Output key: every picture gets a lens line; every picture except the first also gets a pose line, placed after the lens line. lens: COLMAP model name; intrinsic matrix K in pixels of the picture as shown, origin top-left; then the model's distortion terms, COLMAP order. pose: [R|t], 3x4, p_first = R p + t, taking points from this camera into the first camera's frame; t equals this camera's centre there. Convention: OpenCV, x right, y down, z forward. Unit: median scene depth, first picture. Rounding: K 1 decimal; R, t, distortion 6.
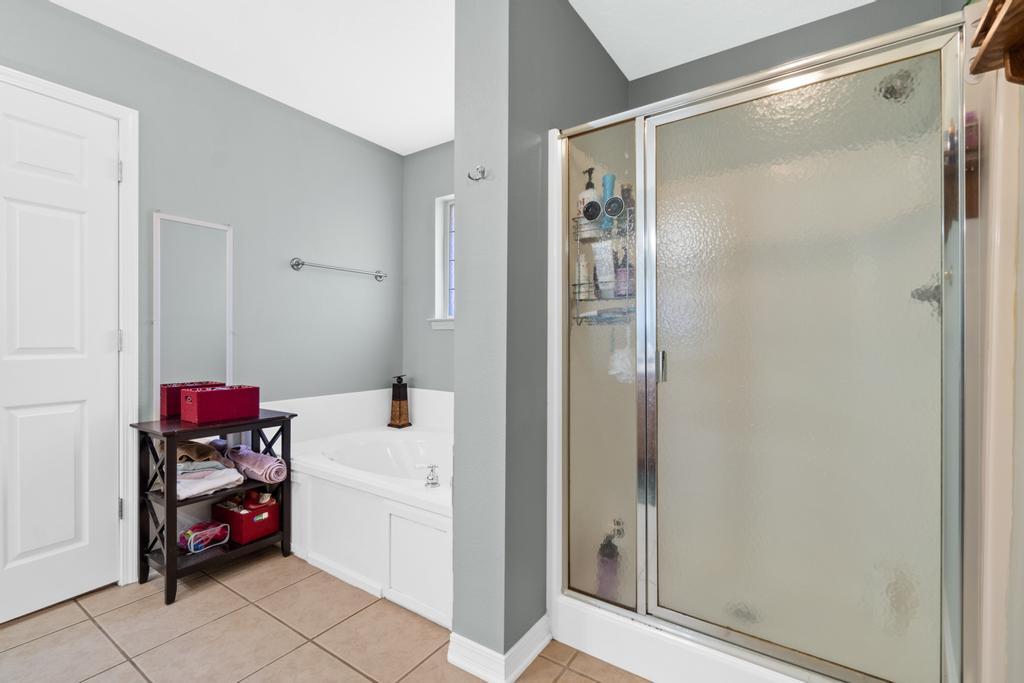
lens RADIAL K [[447.9, 0, 510.0], [0, 447.9, 343.3], [0, 0, 1]] dist [-0.005723, 0.000606]
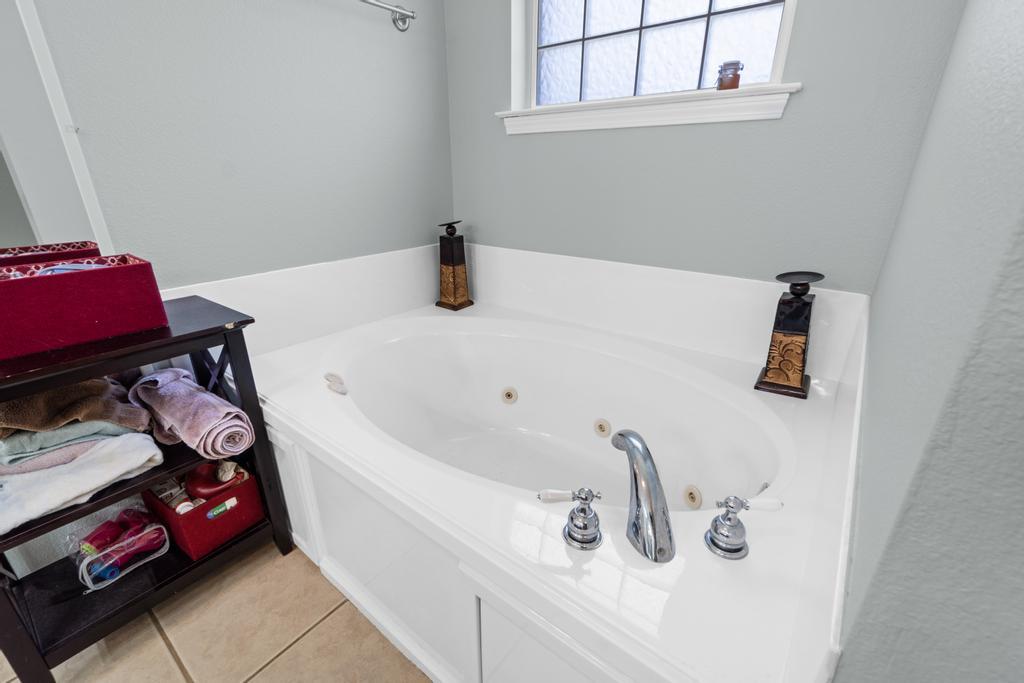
lens RADIAL K [[447.9, 0, 506.4], [0, 447.9, 342.3], [0, 0, 1]] dist [-0.005723, 0.000606]
pose [[0.996500, 0.021692, -0.080734, -0.176862], [0.007998, 0.936579, 0.350365, 0.021282], [0.083214, -0.349784, 0.933127, 0.581695]]
